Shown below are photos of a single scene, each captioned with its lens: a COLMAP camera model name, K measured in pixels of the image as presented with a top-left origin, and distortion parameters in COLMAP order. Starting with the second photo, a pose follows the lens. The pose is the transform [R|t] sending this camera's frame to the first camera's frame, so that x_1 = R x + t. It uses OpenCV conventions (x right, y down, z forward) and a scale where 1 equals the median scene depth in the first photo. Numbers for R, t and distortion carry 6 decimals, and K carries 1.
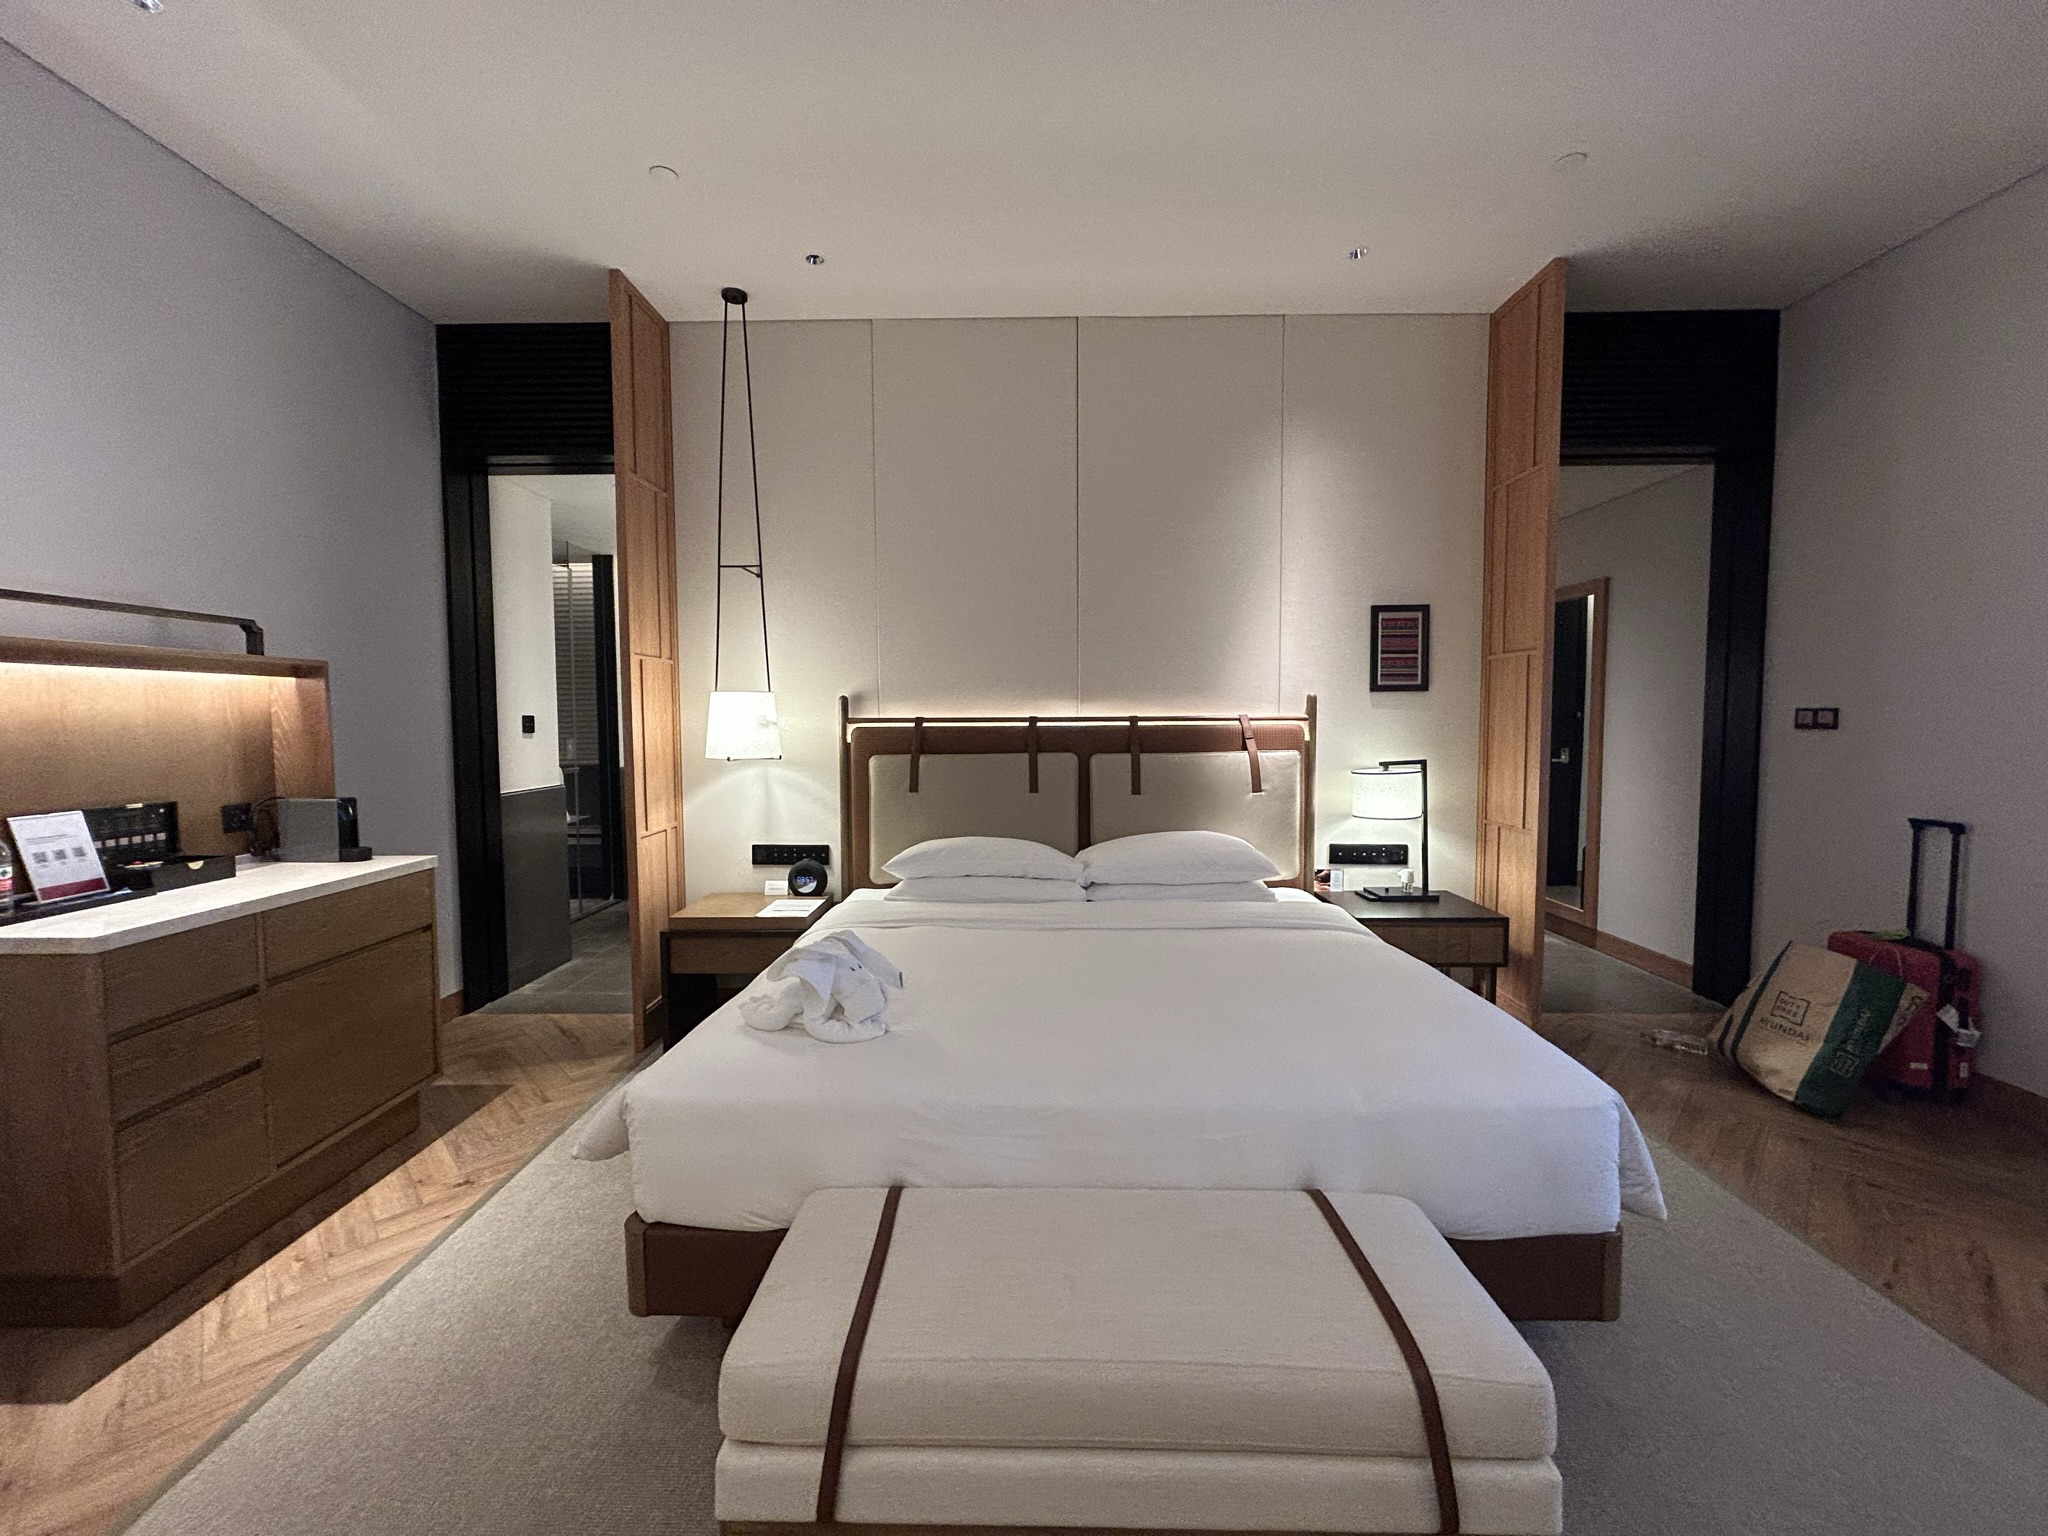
lens RADIAL K [[824.6, 0, 1023.3], [0, 824.6, 753.5], [0, 0, 1]] dist [0.003039, 0.000504]
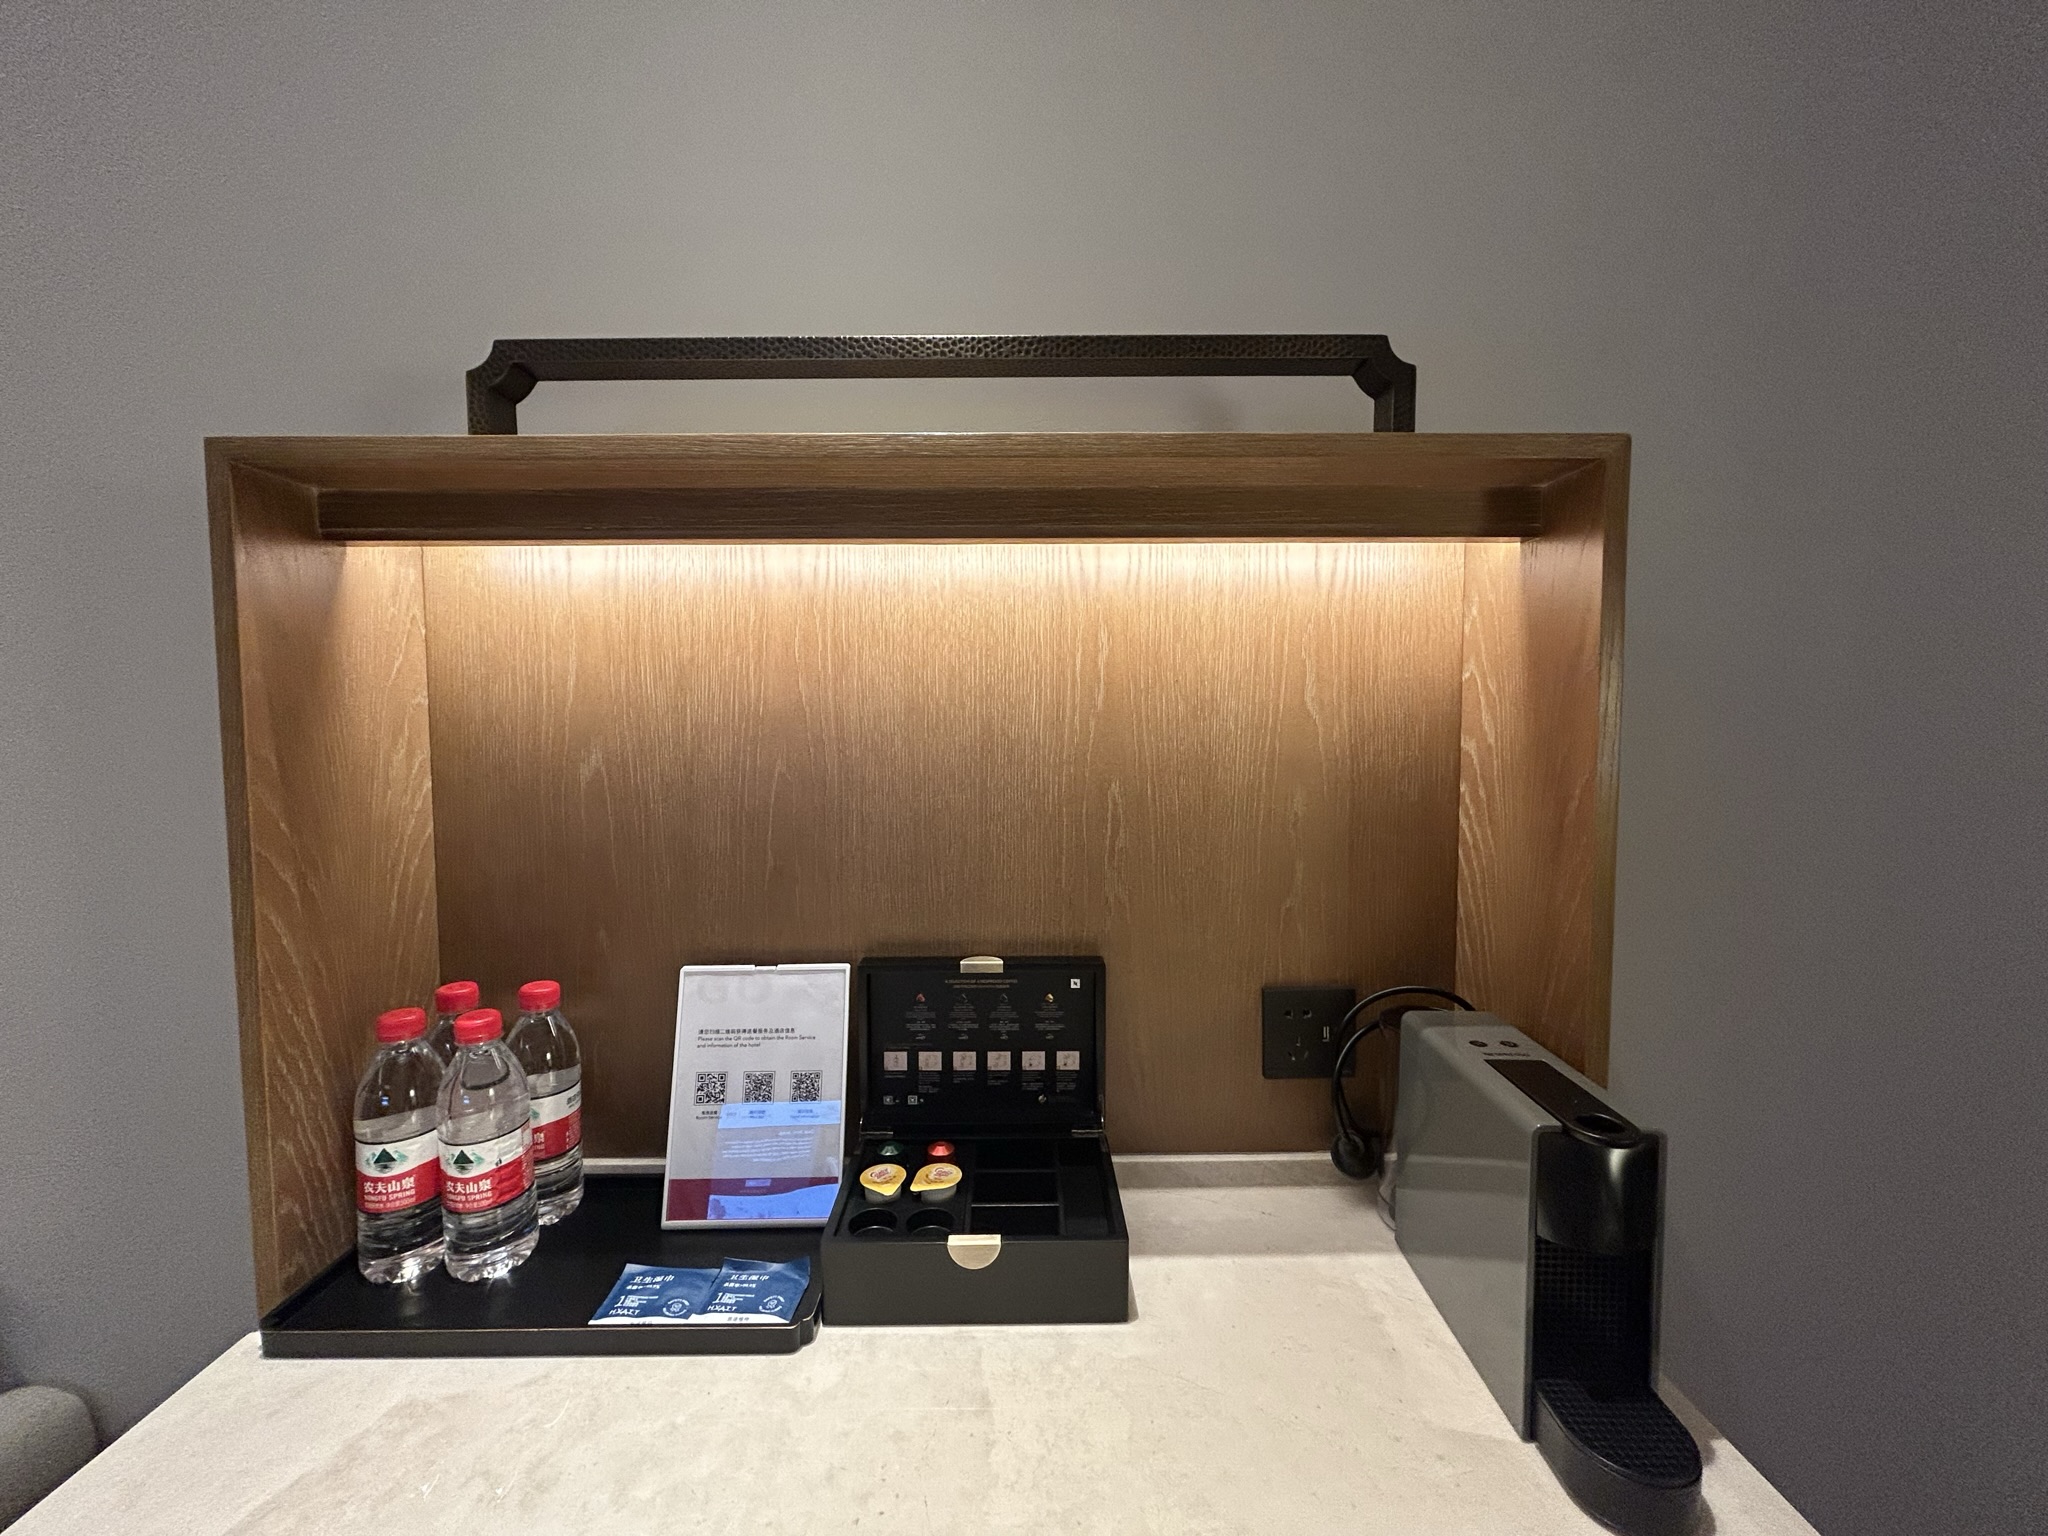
lens RADIAL K [[824.6, 0, 1032.5], [0, 824.6, 761.2], [0, 0, 1]] dist [0.003039, 0.000504]
pose [[0.011307, 0.064680, -0.997842, -0.674488], [-0.041721, 0.997067, 0.064157, -0.037052], [0.999065, 0.040905, 0.013973, 0.915039]]
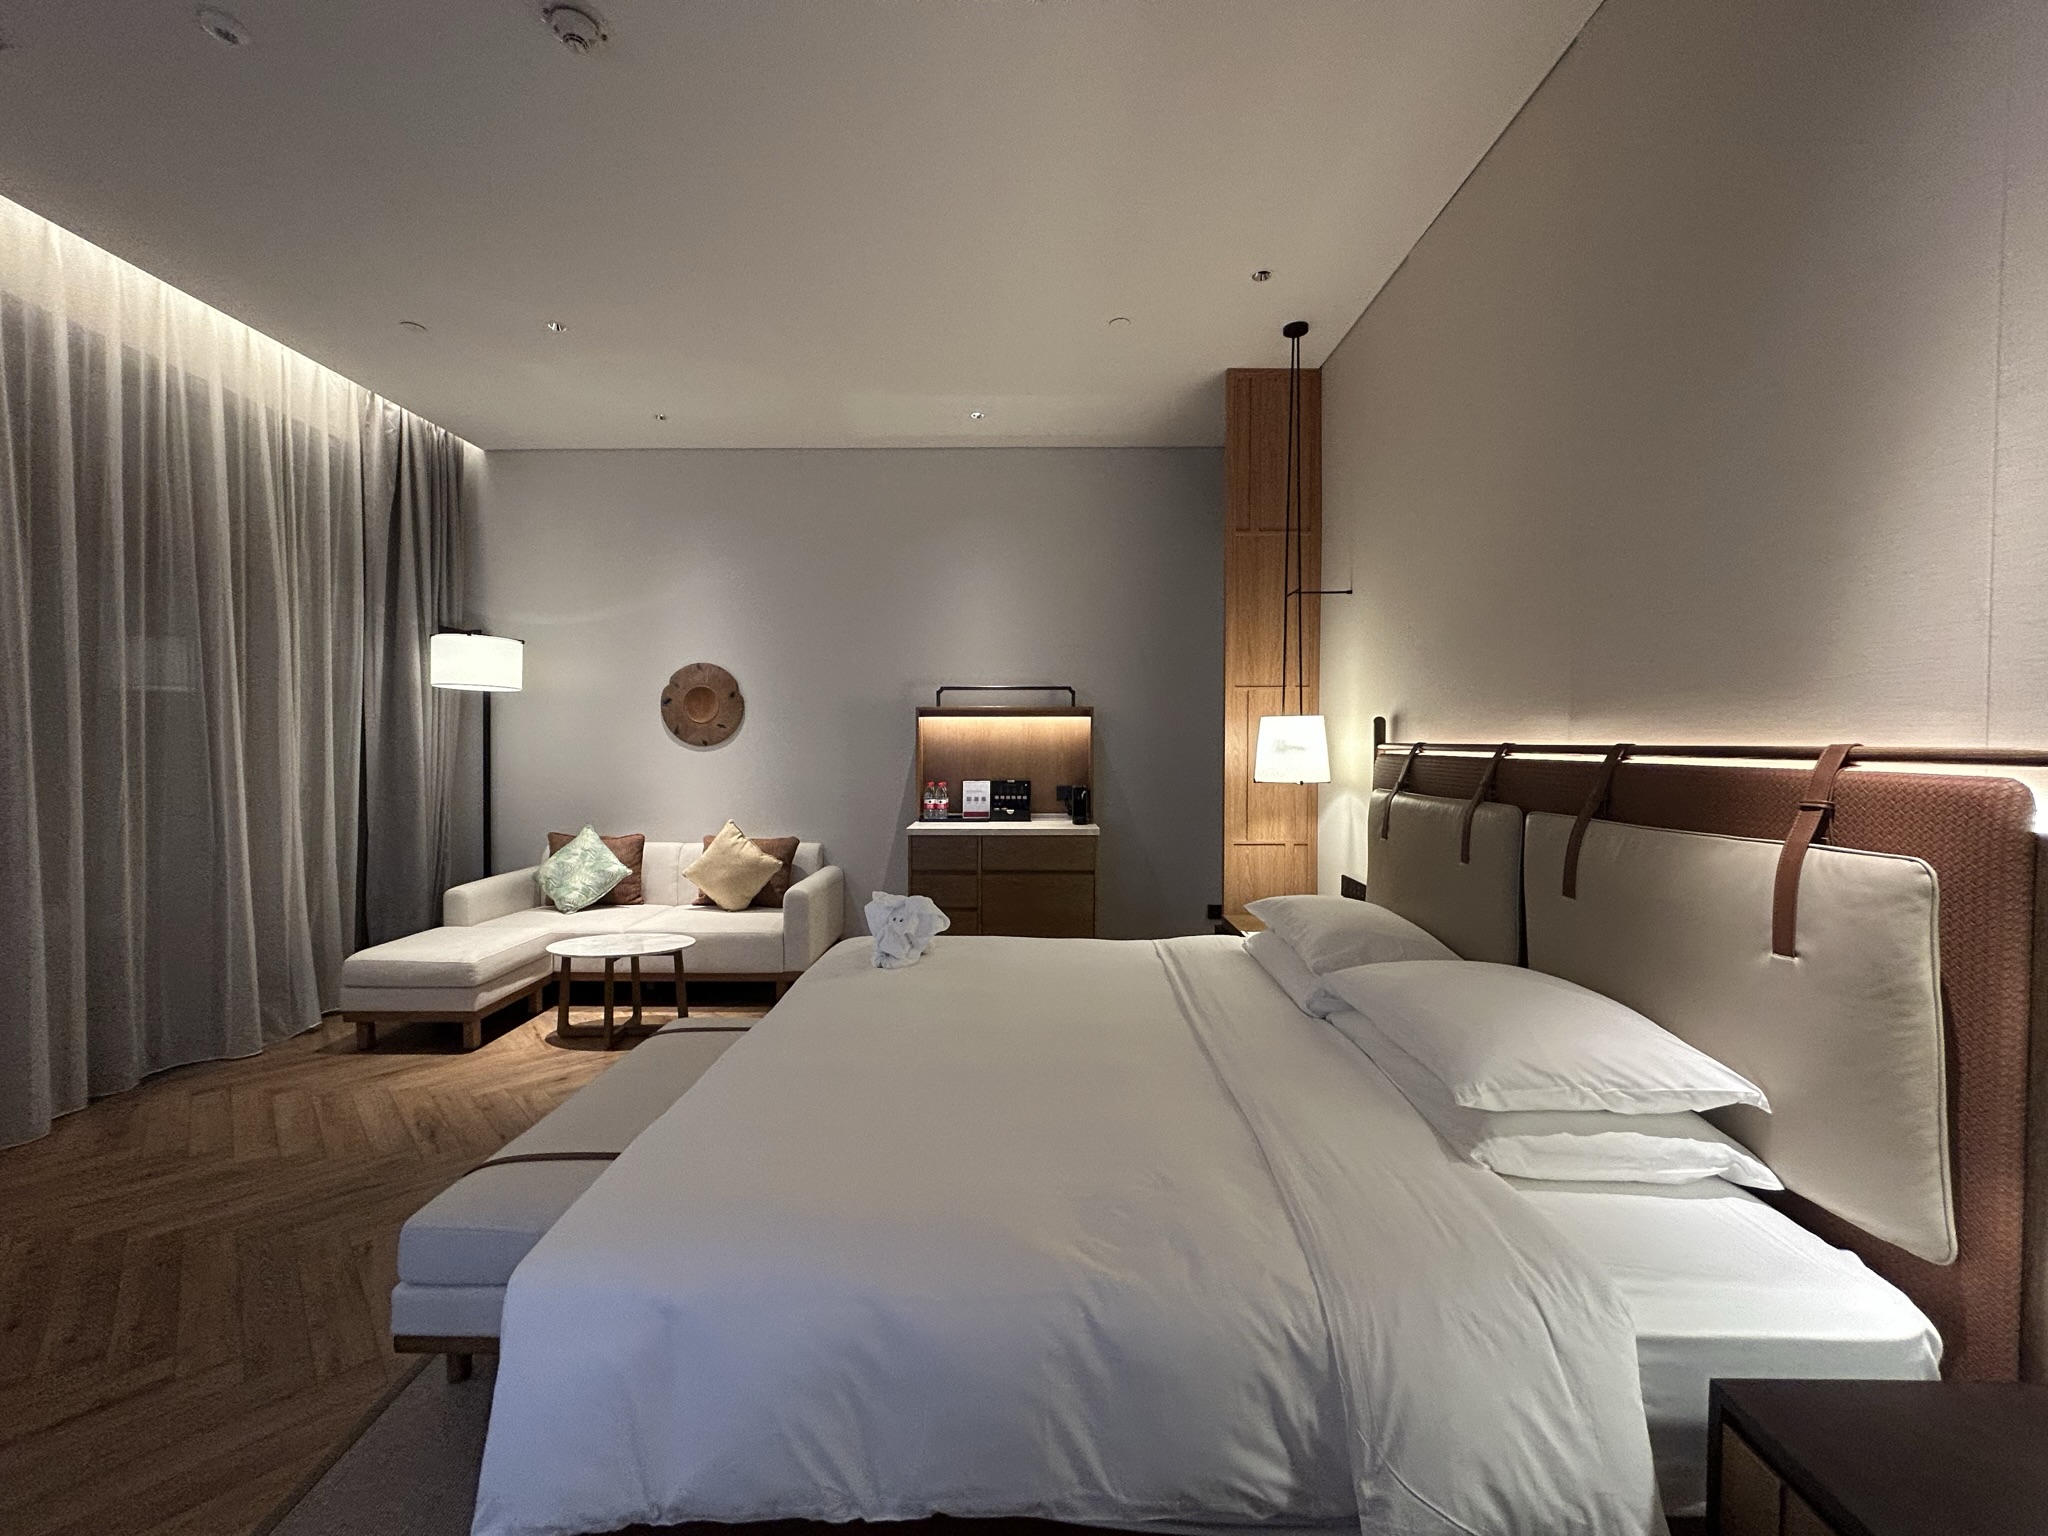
lens RADIAL K [[824.6, 0, 1031.5], [0, 824.6, 762.9], [0, 0, 1]] dist [0.003039, 0.000504]
pose [[0.008416, 0.034155, -0.999381, 0.927156], [-0.047481, 0.998303, 0.033718, -0.050980], [0.998837, 0.047168, 0.010024, 0.929729]]
